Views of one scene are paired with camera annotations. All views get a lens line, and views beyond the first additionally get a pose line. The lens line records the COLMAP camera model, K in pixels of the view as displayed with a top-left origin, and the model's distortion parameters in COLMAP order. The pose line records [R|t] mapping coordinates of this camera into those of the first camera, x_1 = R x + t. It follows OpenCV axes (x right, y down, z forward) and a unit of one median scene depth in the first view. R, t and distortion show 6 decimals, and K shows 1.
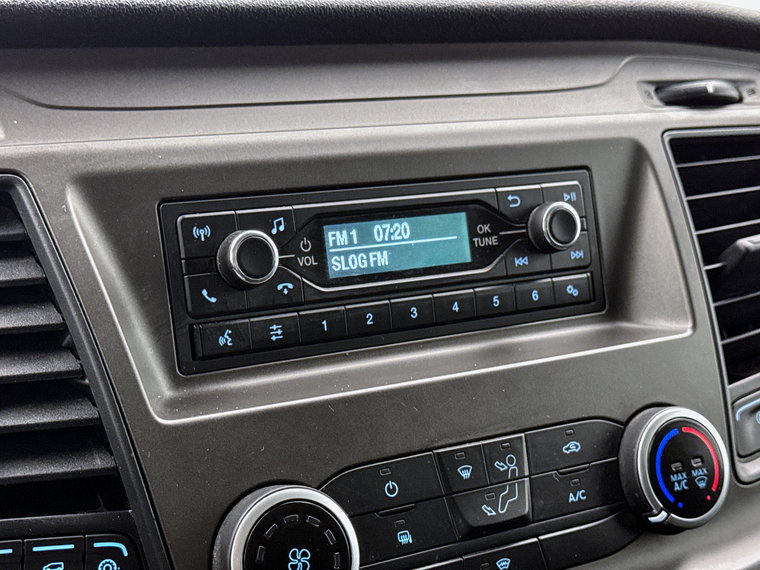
lens RADIAL K [[1361.8, 0, 380.0], [0, 1361.8, 285.0], [0, 0, 1]] dist [0.178092, -0.114869]
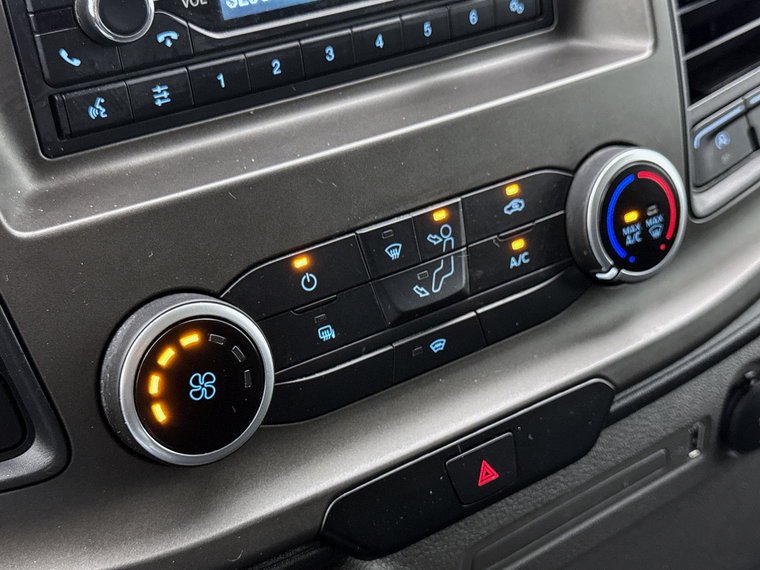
lens RADIAL K [[1208.0, 0, 380.0], [0, 1208.0, 285.0], [0, 0, 1]] dist [0.153891, -0.116811]
pose [[0.998534, -0.039483, 0.037013, 0.023352], [0.025236, 0.944709, 0.326936, -0.092091], [-0.047875, -0.325523, 0.944321, 0.256986]]
